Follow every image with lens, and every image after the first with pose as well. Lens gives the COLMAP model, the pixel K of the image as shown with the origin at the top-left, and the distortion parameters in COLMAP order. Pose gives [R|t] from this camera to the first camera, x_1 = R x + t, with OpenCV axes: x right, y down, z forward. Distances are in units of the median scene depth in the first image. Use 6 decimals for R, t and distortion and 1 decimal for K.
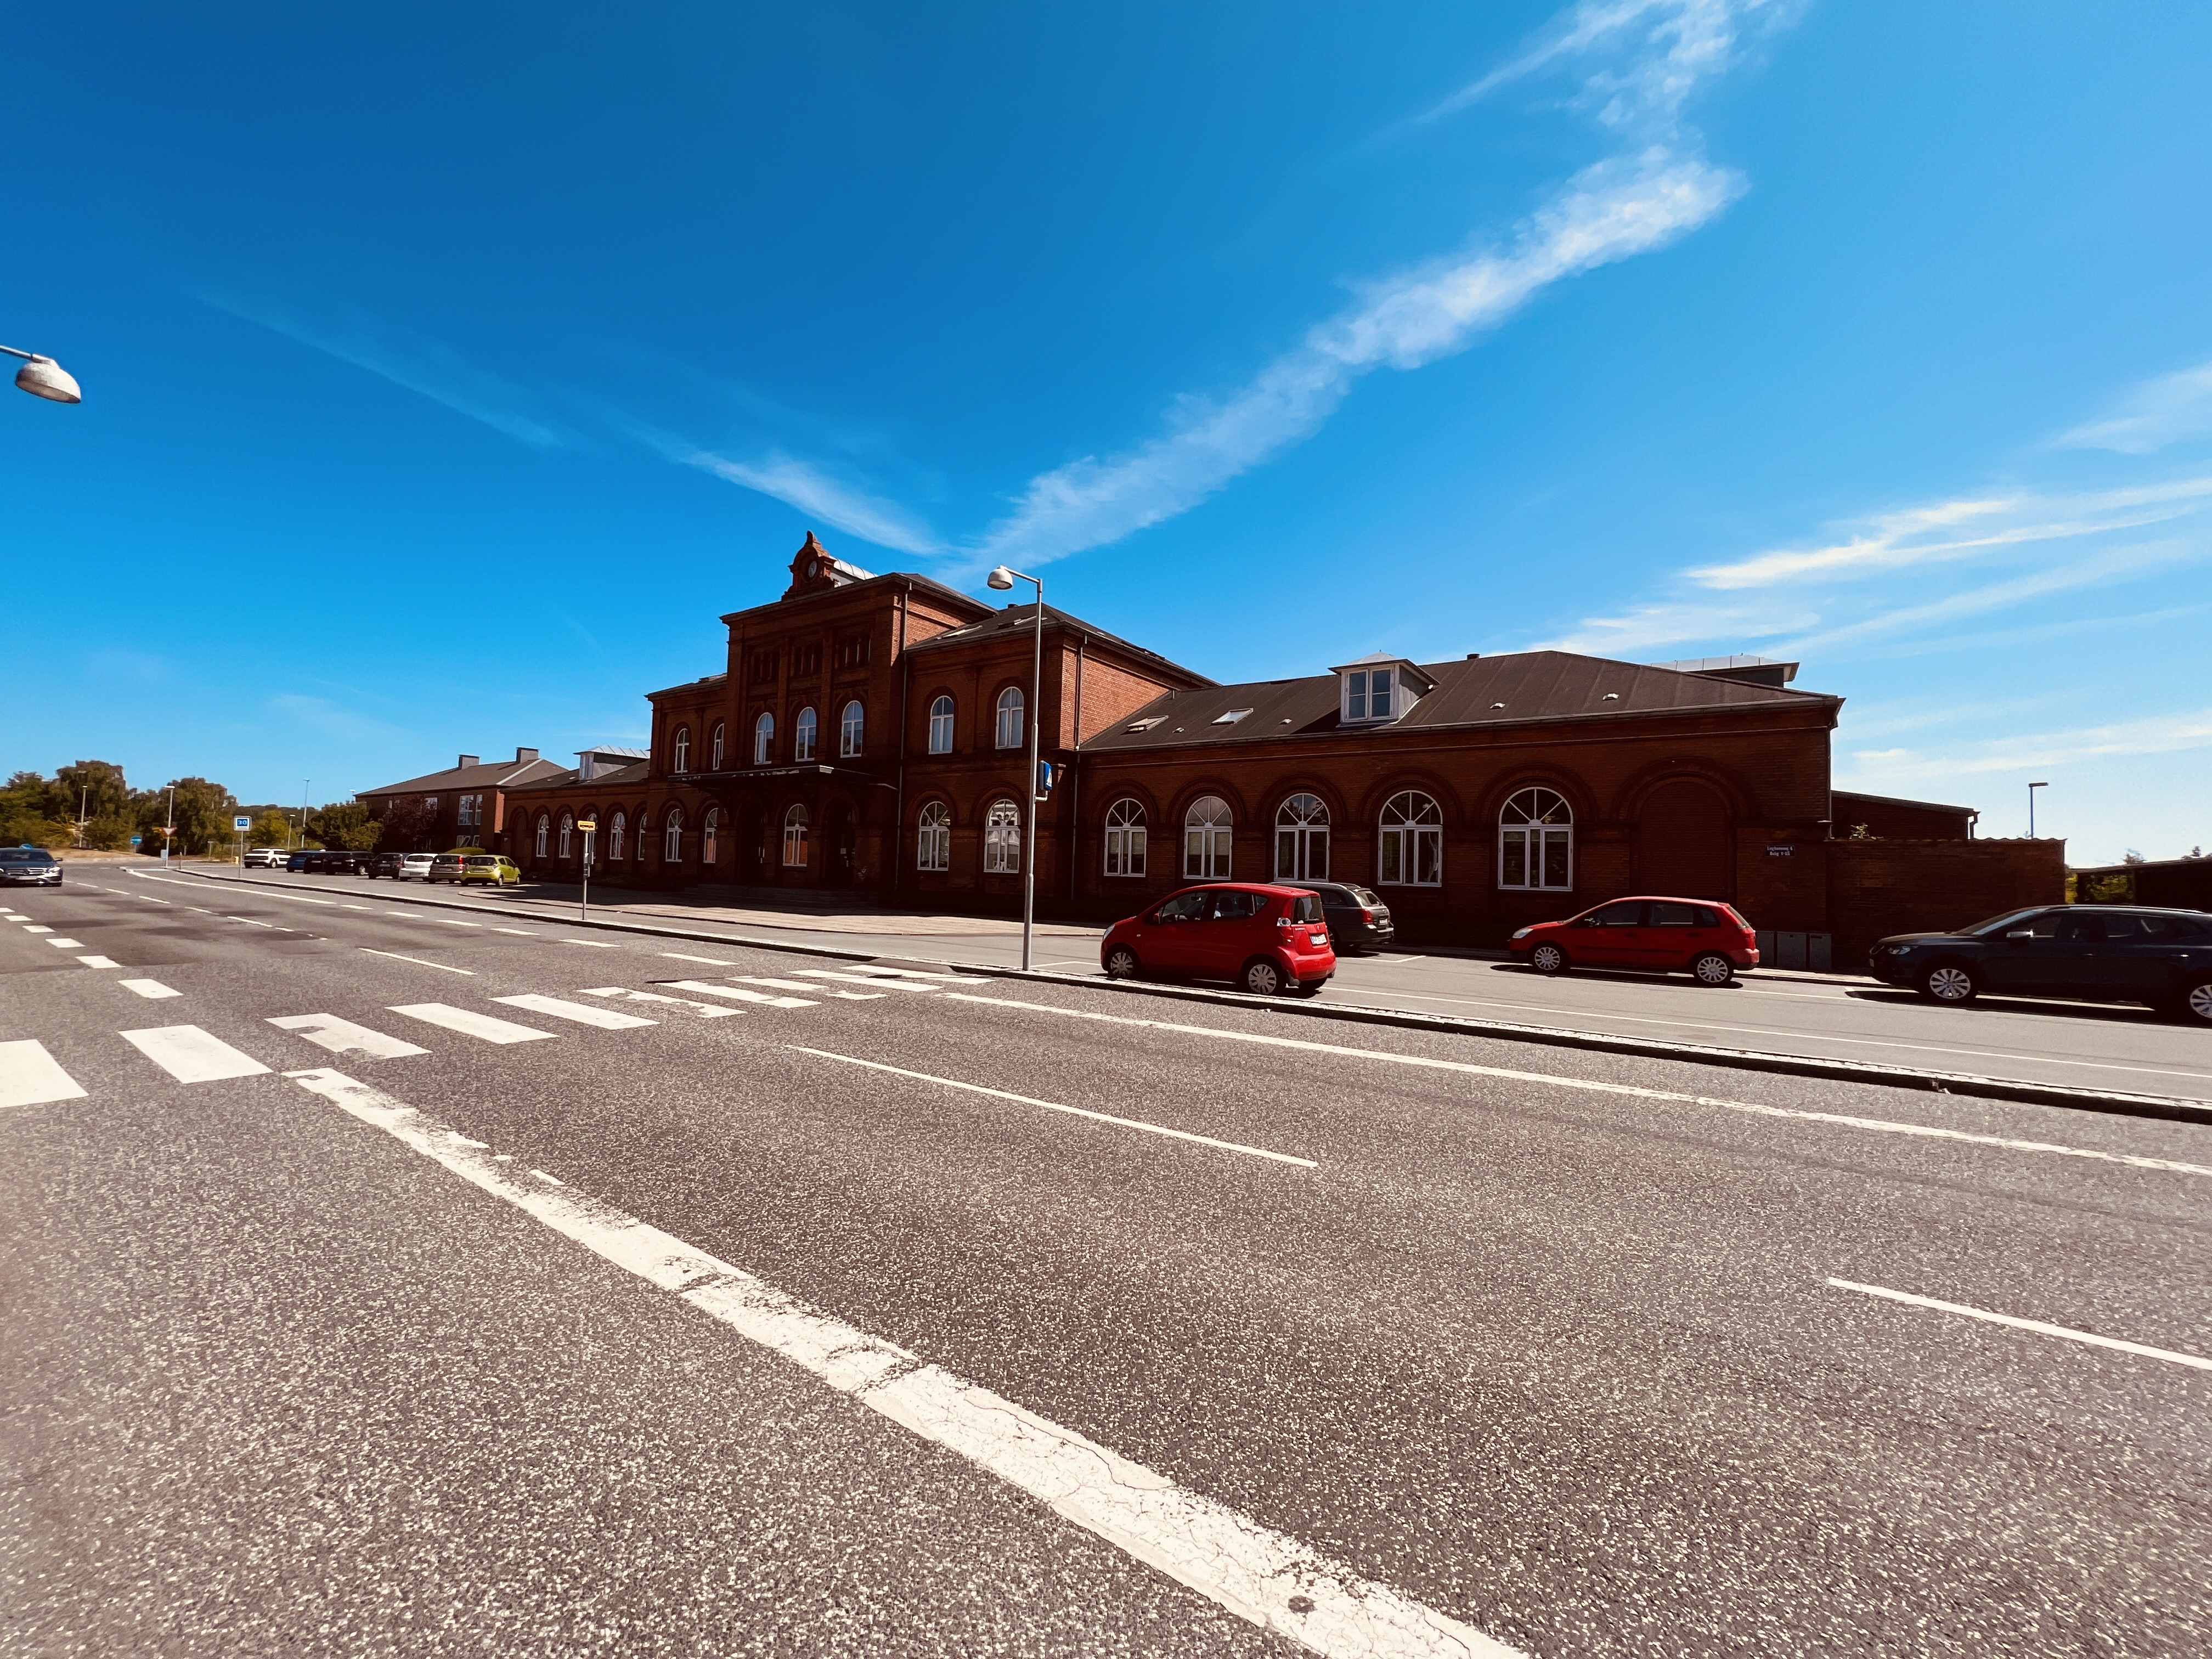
lens RADIAL K [[946.6, 0, 1064.4], [0, 946.6, 884.0], [0, 0, 1]] dist [-0.002886, 0.000077]
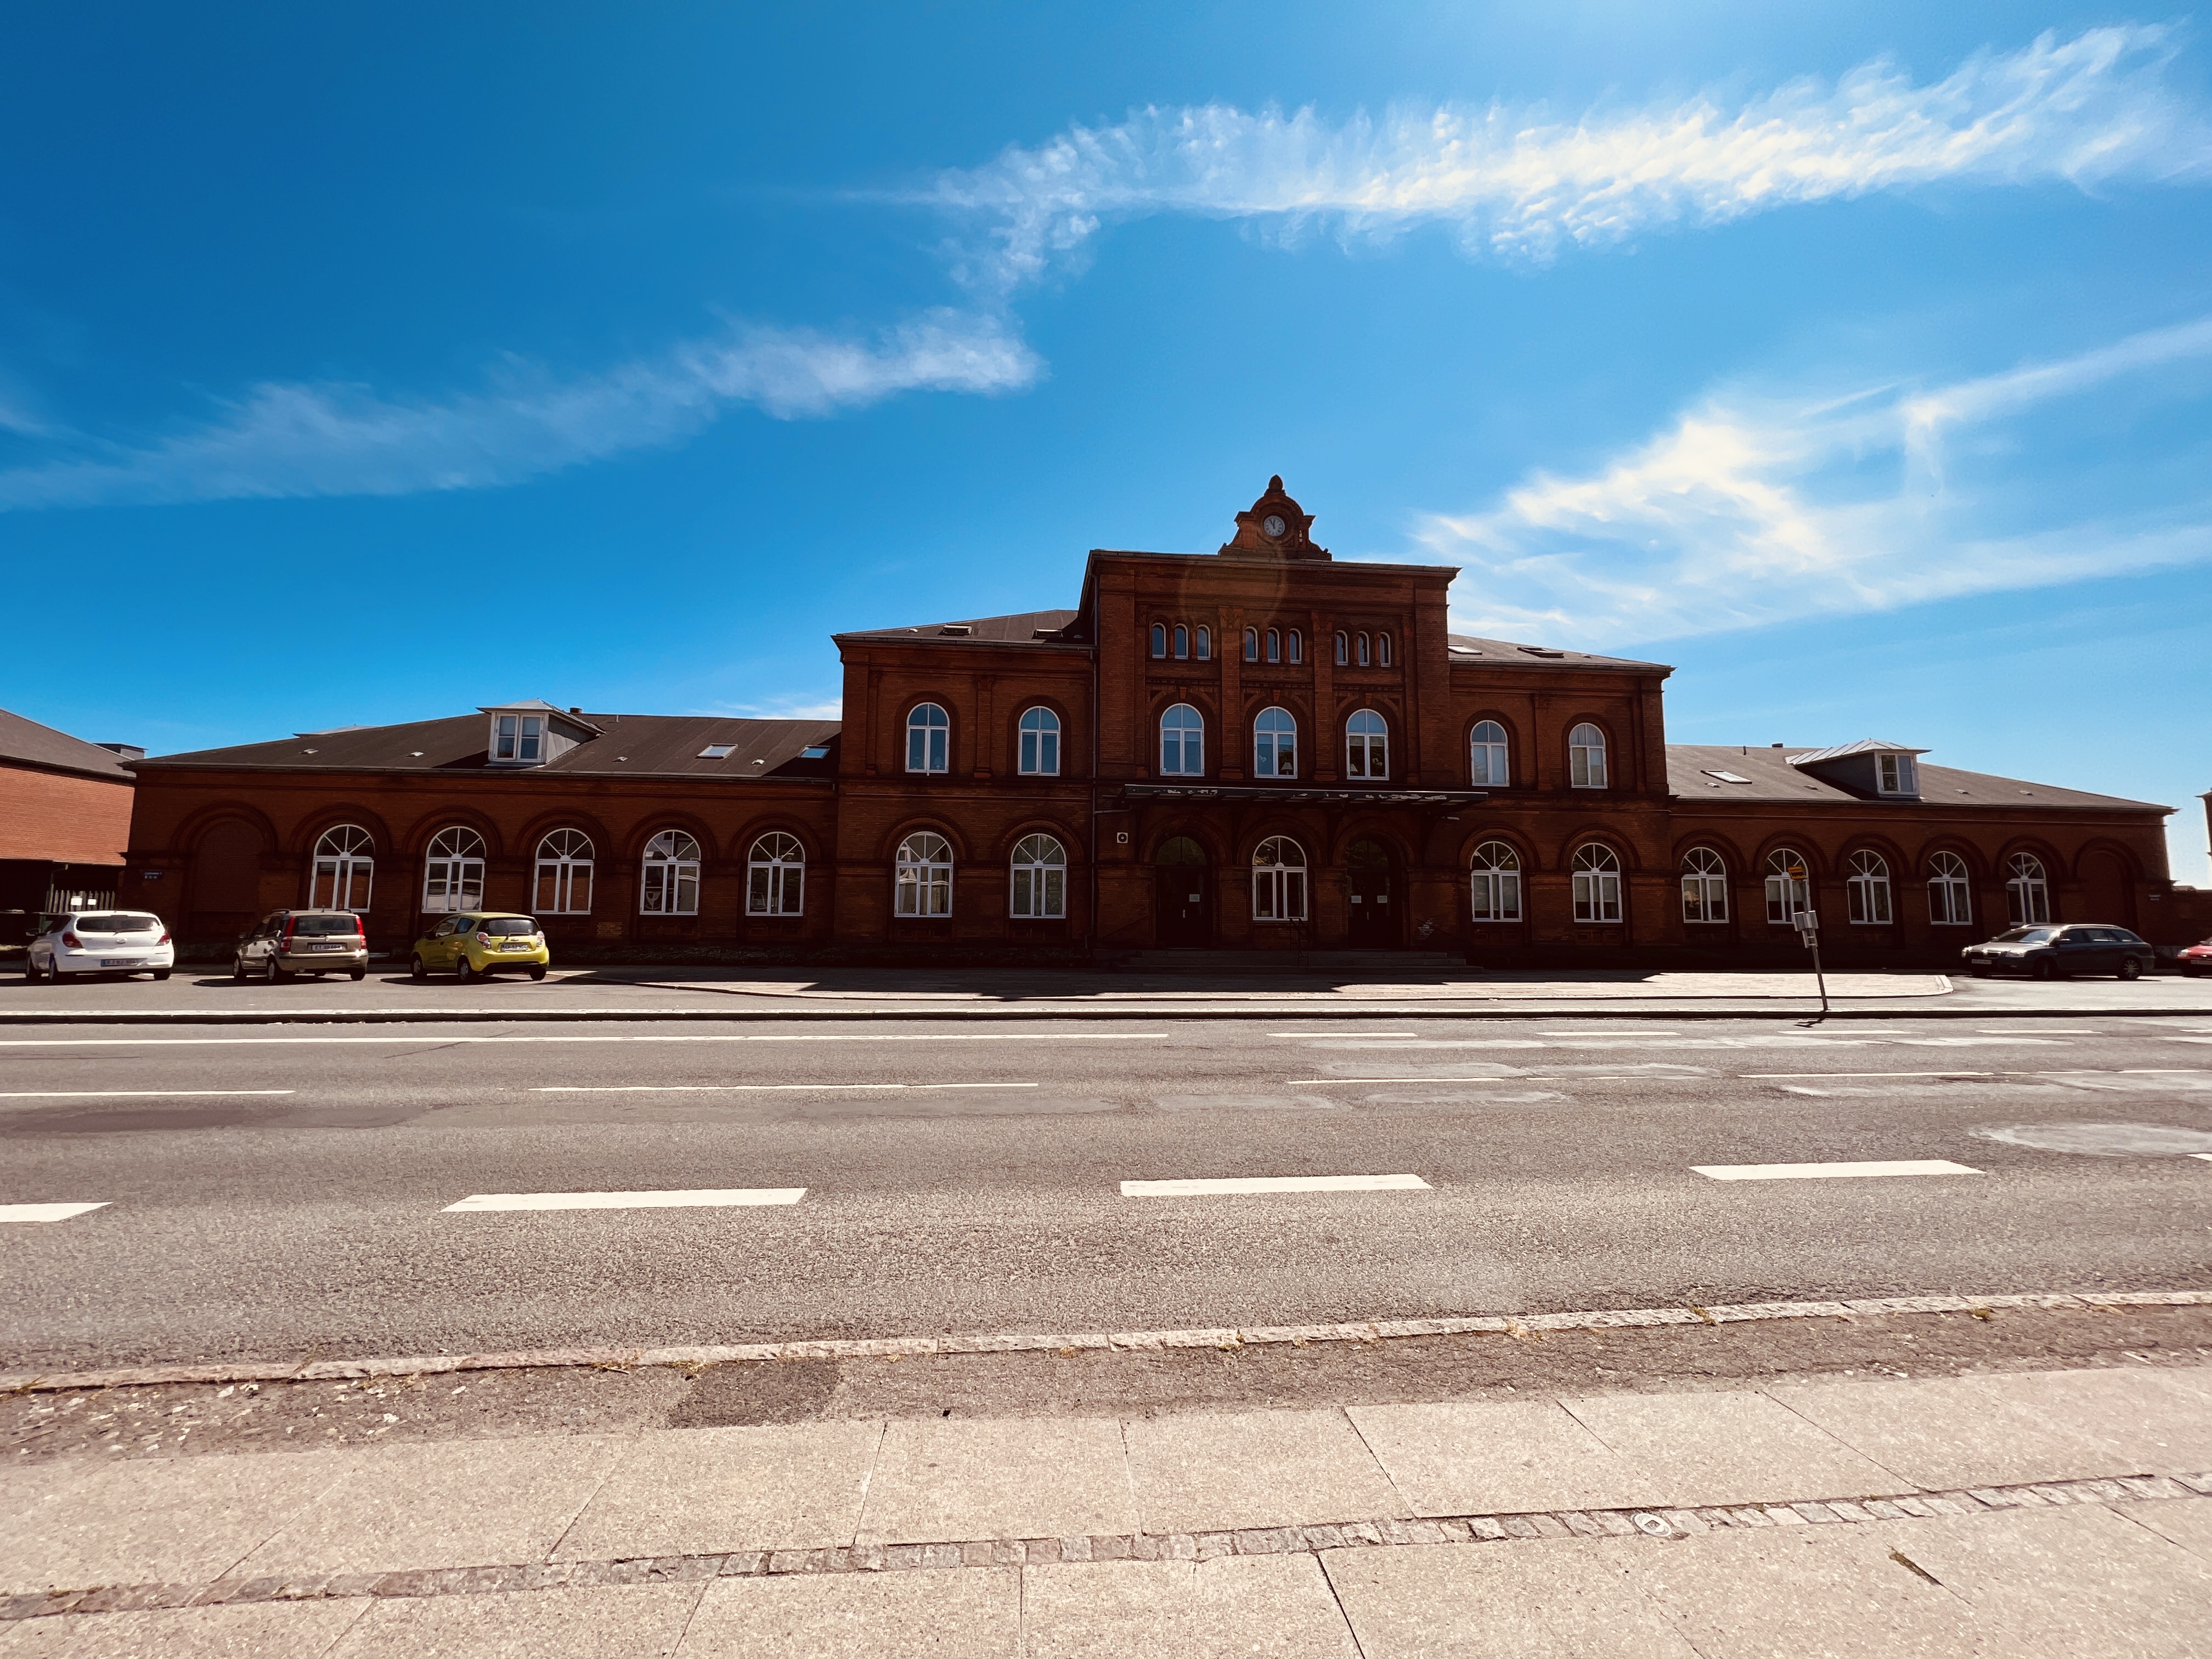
lens RADIAL K [[946.6, 0, 1099.0], [0, 946.6, 833.3], [0, 0, 1]] dist [-0.002886, 0.000077]
pose [[0.715512, 0.038639, 0.697531, -0.117890], [0.024431, 0.996475, -0.080259, -0.004089], [-0.698173, 0.074468, 0.712046, 0.076369]]
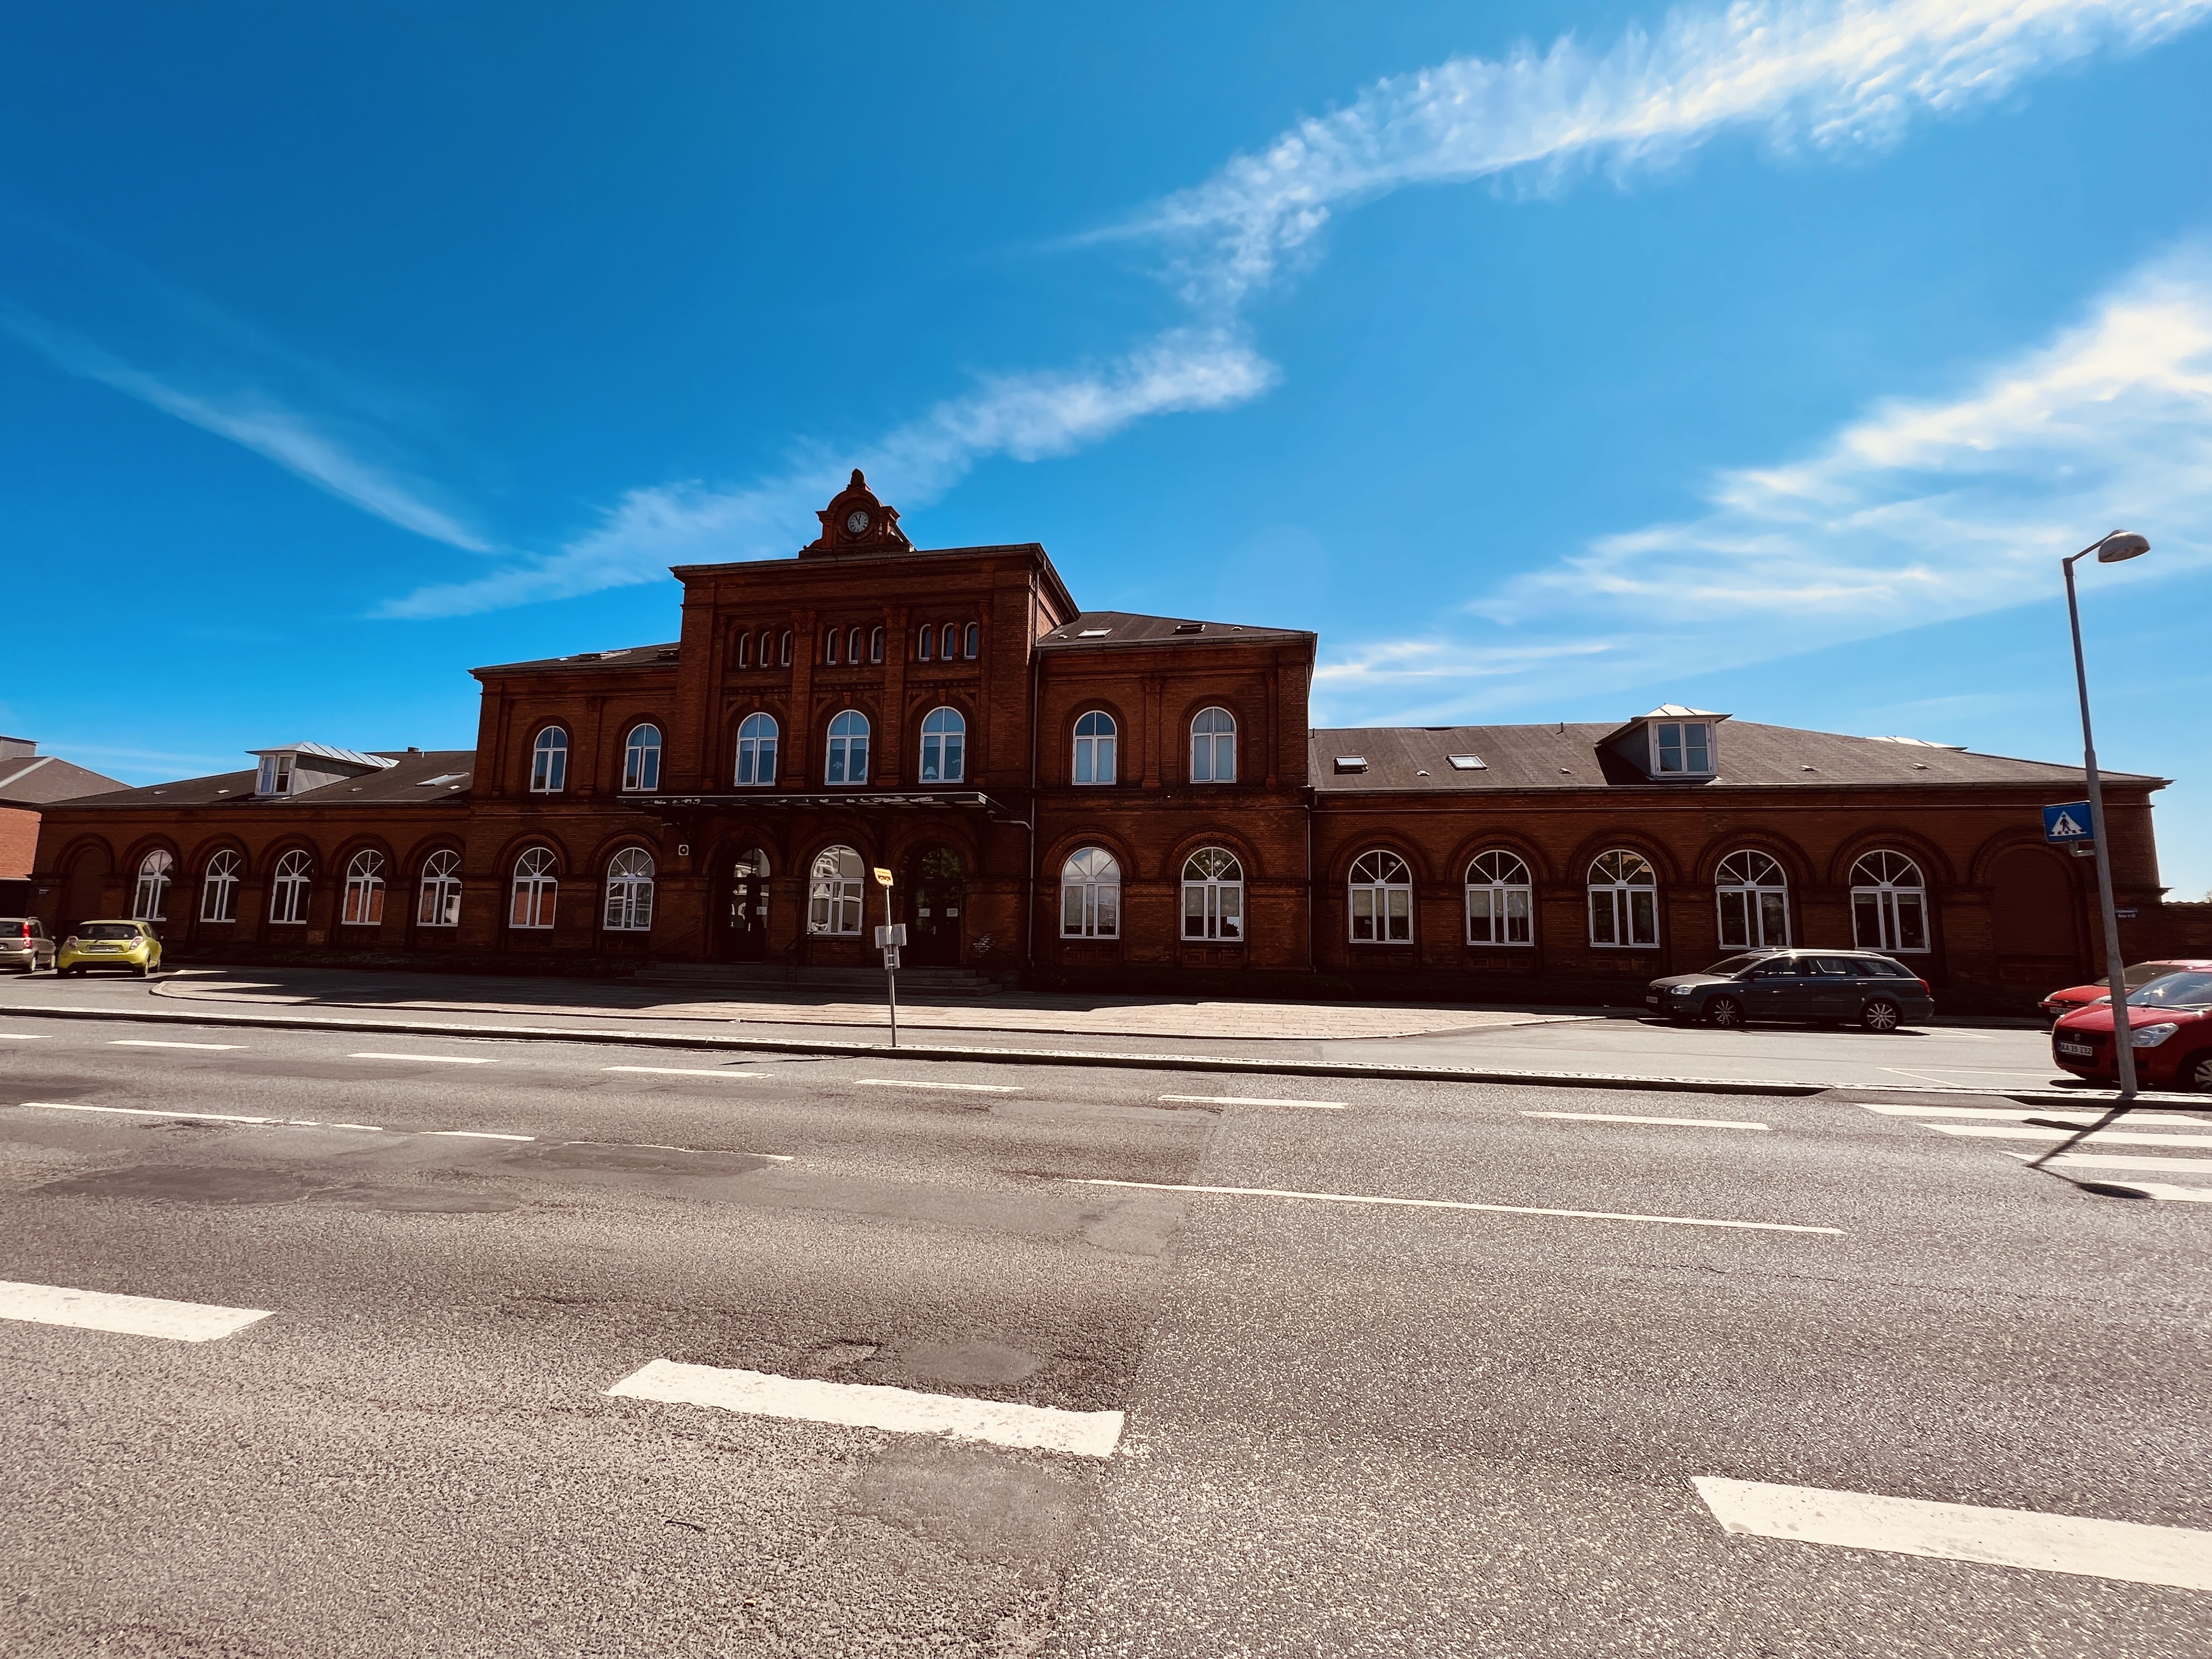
lens RADIAL K [[946.6, 0, 1106.9], [0, 946.6, 851.5], [0, 0, 1]] dist [-0.002886, 0.000077]
pose [[0.888377, 0.024485, 0.458461, -0.056240], [0.016526, 0.996224, -0.085230, -0.002274], [-0.458817, 0.083293, 0.884618, 0.038853]]
